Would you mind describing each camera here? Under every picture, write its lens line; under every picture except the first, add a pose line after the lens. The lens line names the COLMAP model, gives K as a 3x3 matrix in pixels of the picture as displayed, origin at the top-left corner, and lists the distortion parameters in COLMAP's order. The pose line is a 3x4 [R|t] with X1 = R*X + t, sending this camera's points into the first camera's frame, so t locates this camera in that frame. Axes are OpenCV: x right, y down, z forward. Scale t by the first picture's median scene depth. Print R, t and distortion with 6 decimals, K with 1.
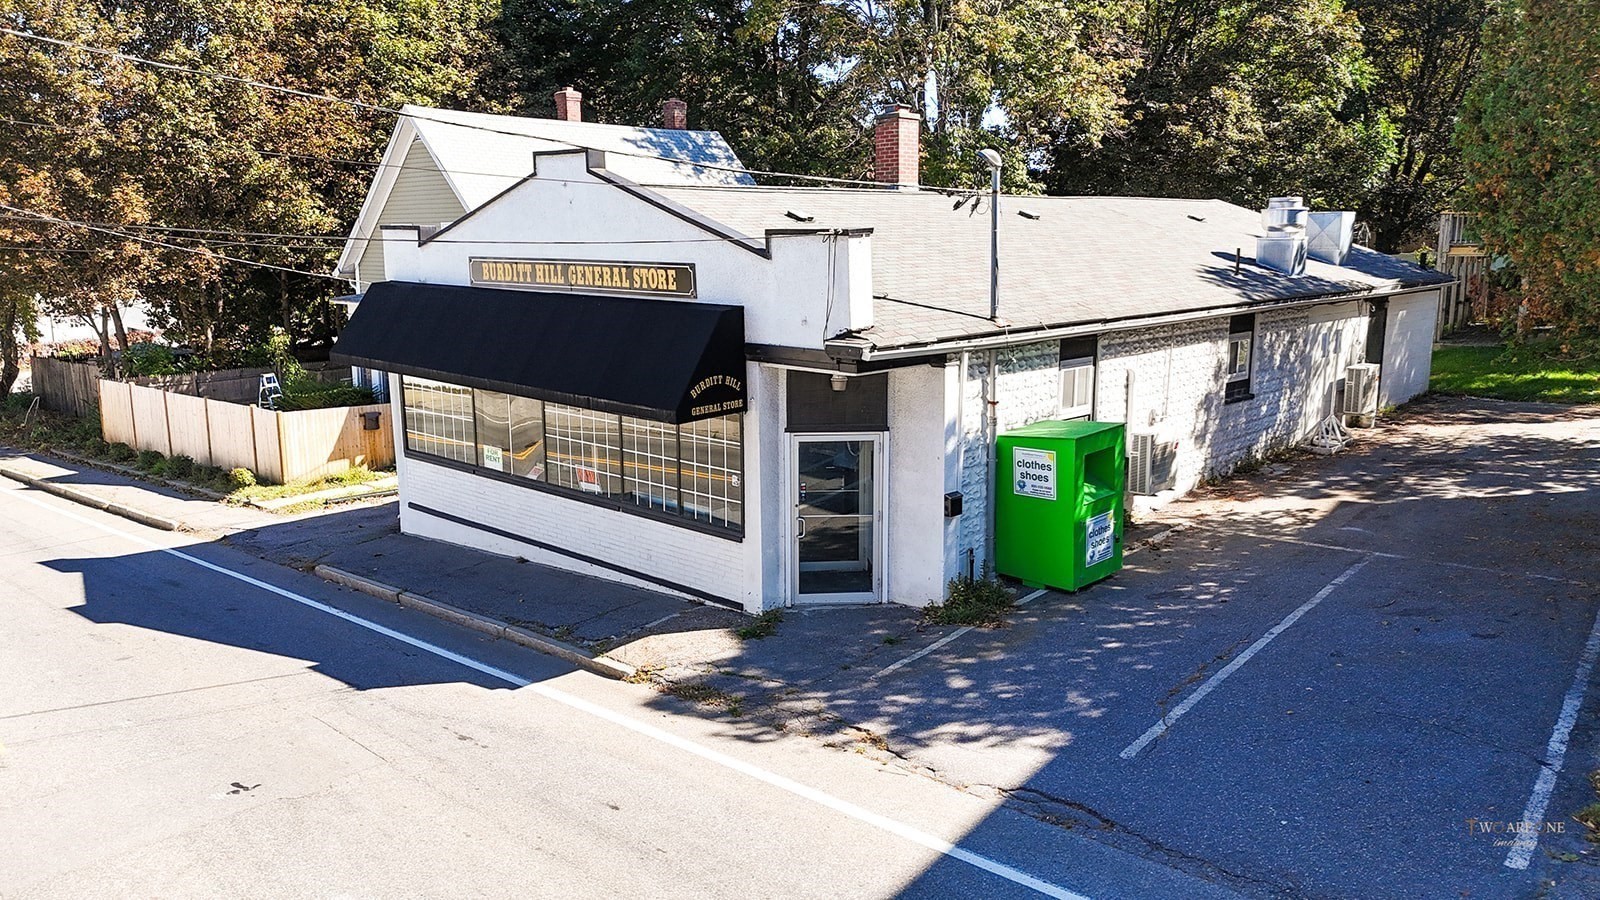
lens RADIAL K [[1175.7, 0, 802.3], [0, 1175.7, 447.6], [0, 0, 1]] dist [0.062207, -0.046268]
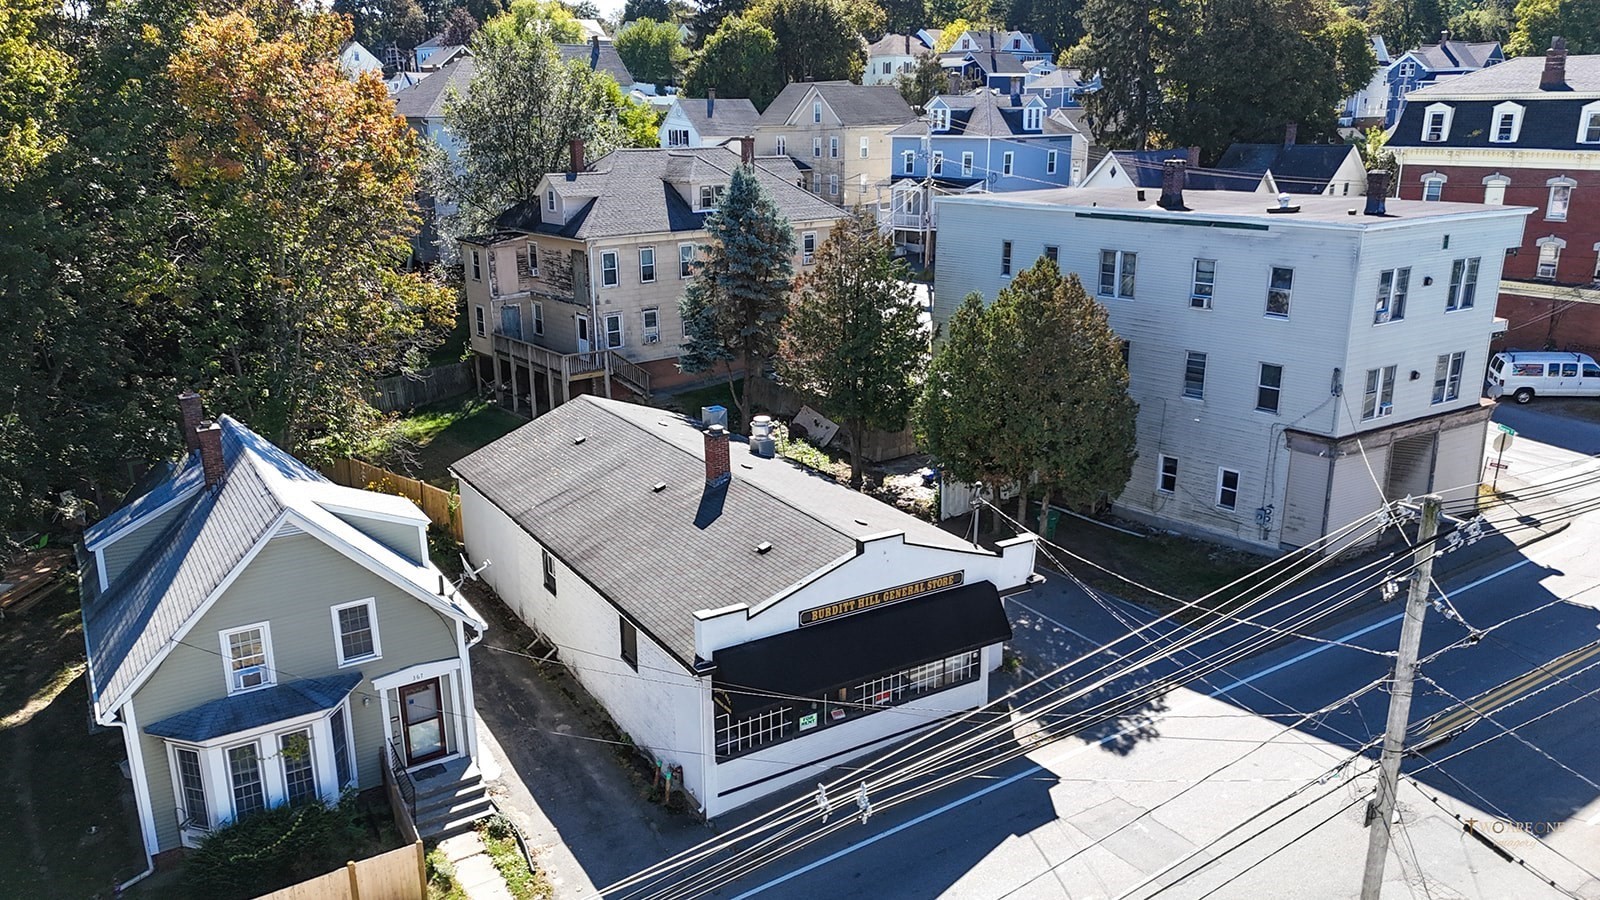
lens RADIAL K [[1175.7, 0, 806.9], [0, 1175.7, 442.2], [0, 0, 1]] dist [0.062207, -0.046268]
pose [[0.251078, -0.258888, 0.932704, -1.952742], [0.179183, 0.959348, 0.218048, -0.832471], [-0.951238, 0.112378, 0.287259, 0.576876]]
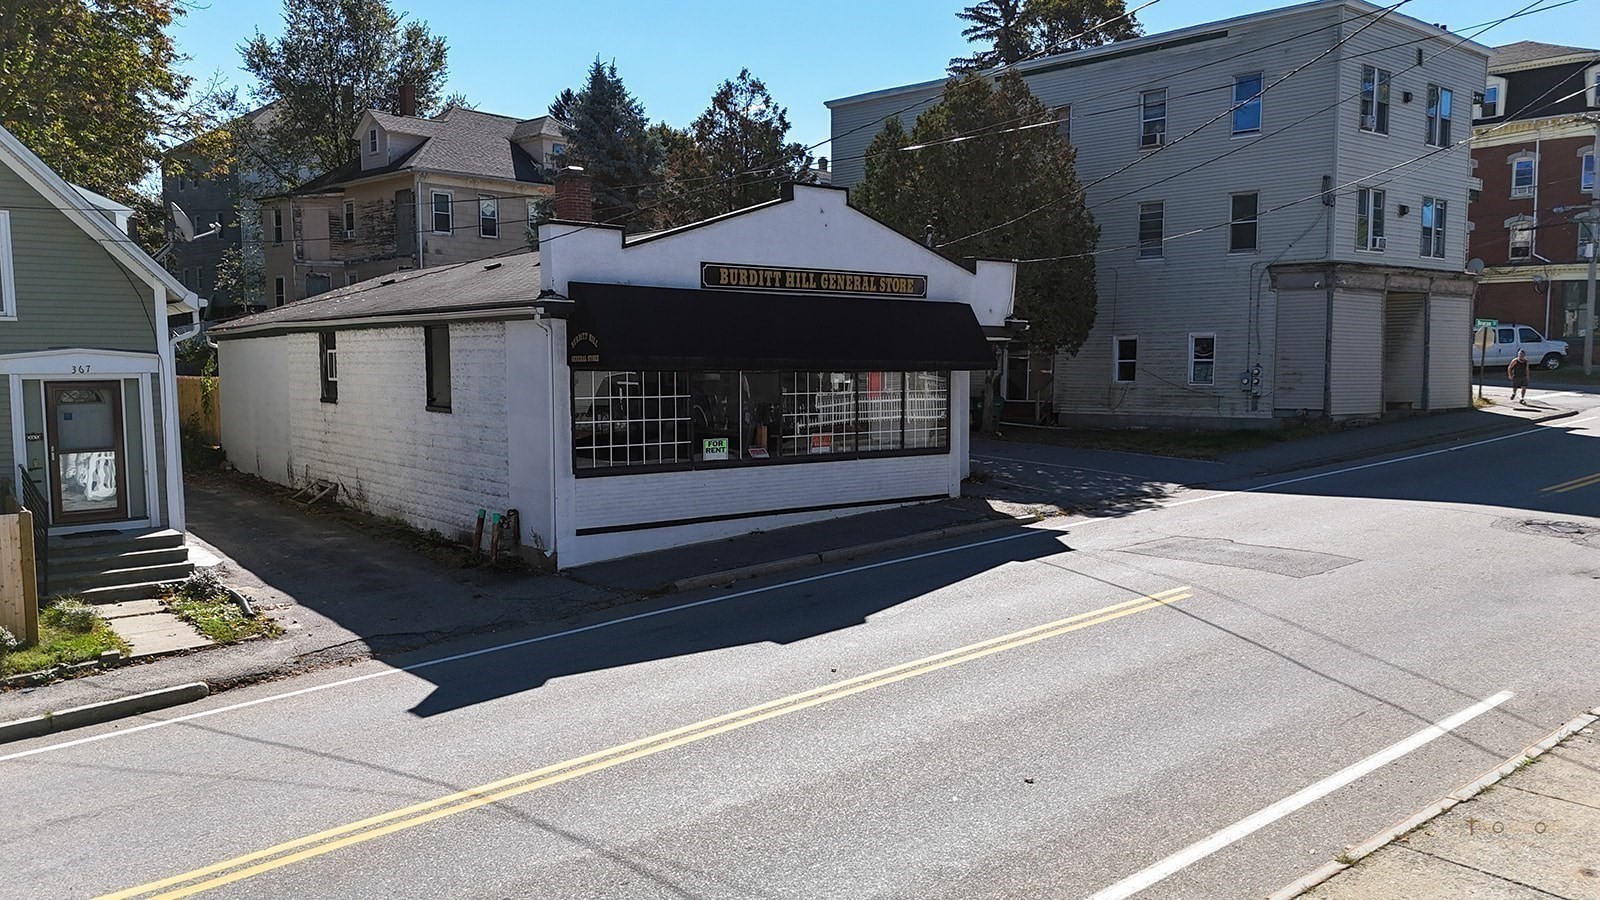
lens RADIAL K [[1175.7, 0, 807.1], [0, 1175.7, 444.3], [0, 0, 1]] dist [0.062207, -0.046268]
pose [[0.128475, -0.067923, 0.989384, -1.526766], [0.180623, 0.982568, 0.044001, -0.032670], [-0.975125, 0.173053, 0.138504, 0.899558]]
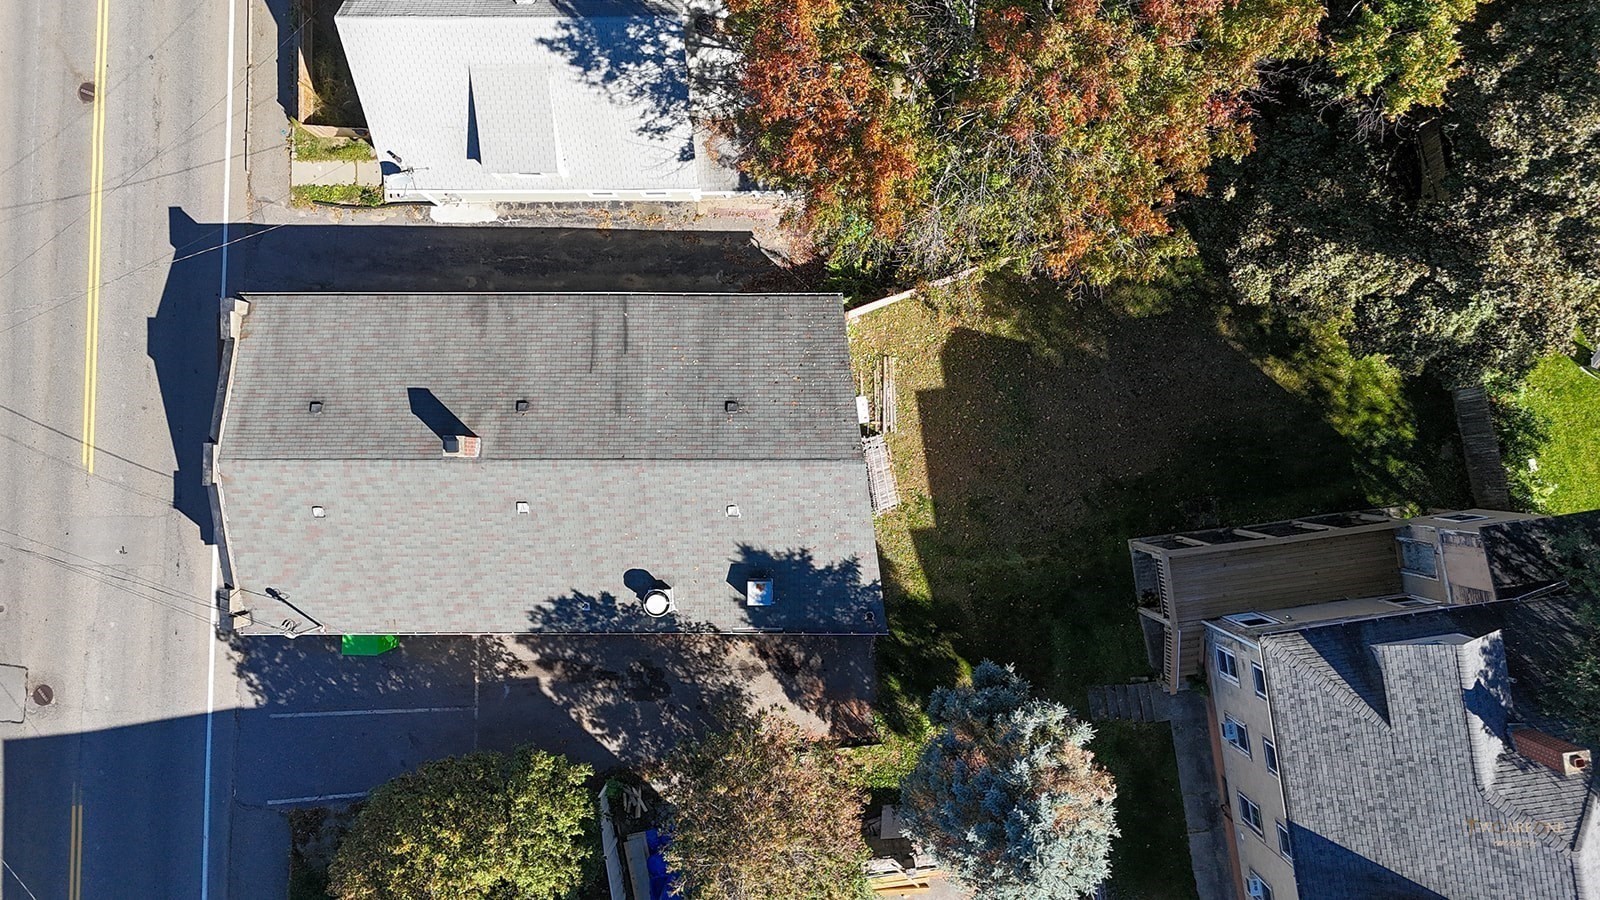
lens RADIAL K [[1175.7, 0, 783.9], [0, 1175.7, 451.1], [0, 0, 1]] dist [0.062207, -0.046268]
pose [[0.687966, 0.725734, -0.003557, 0.552462], [-0.120811, 0.119353, 0.985474, -2.664202], [0.715617, -0.677543, 0.169788, 1.441525]]
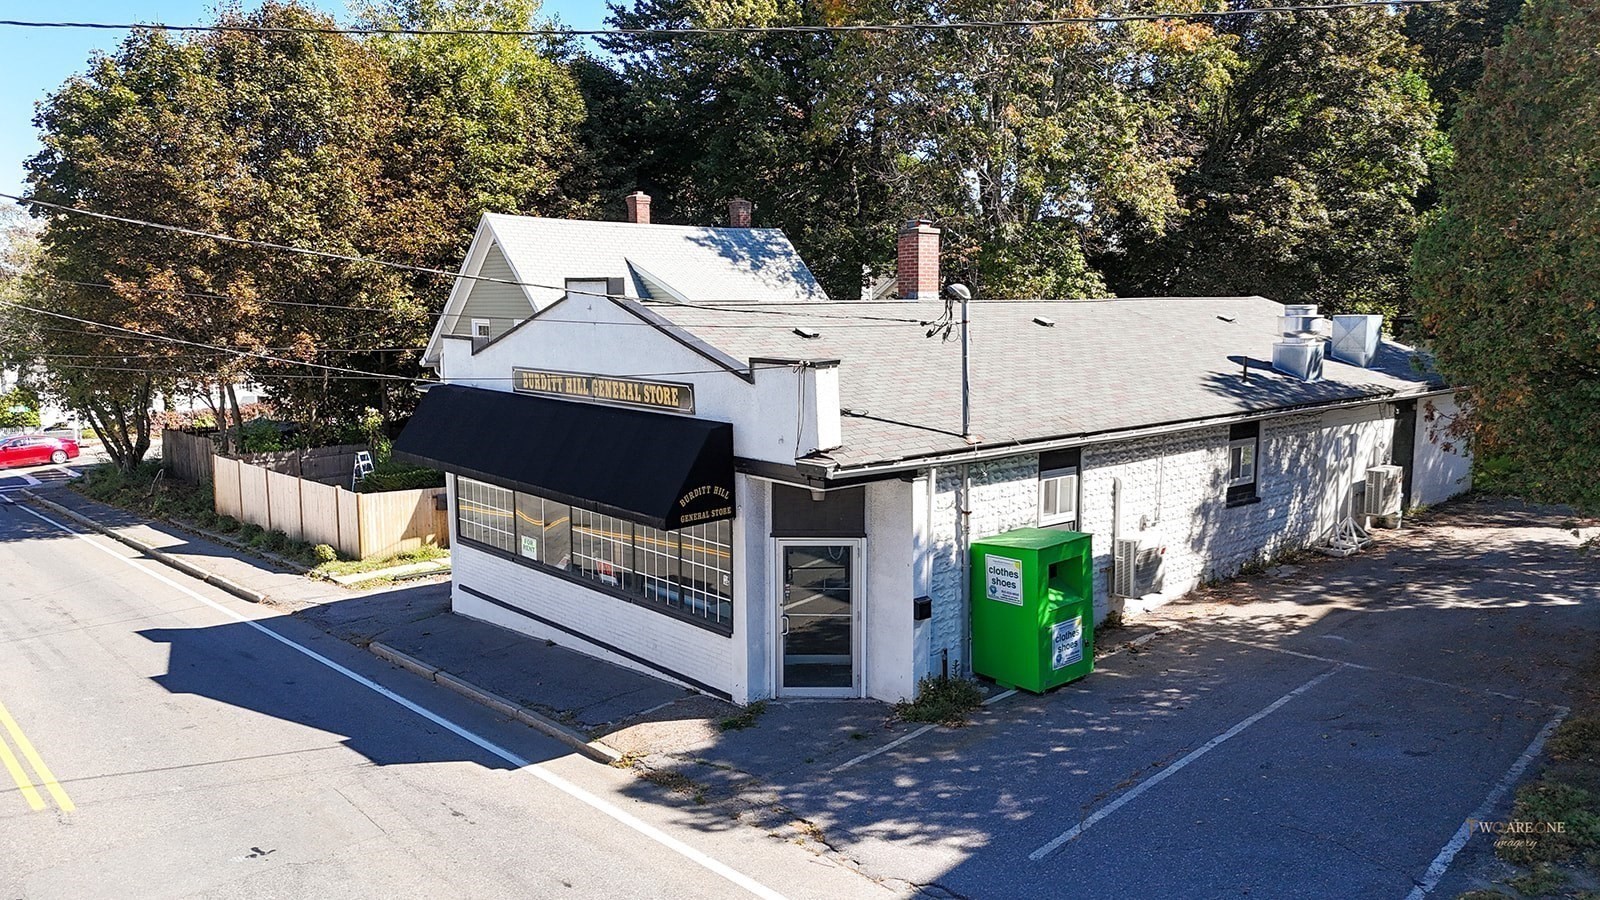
lens RADIAL K [[1175.7, 0, 802.2], [0, 1175.7, 445.0], [0, 0, 1]] dist [0.062207, -0.046268]
pose [[0.995810, 0.013055, -0.090510, 0.103108], [-0.018002, 0.998376, -0.054054, -0.037215], [0.089657, 0.055457, 0.994428, -0.082759]]
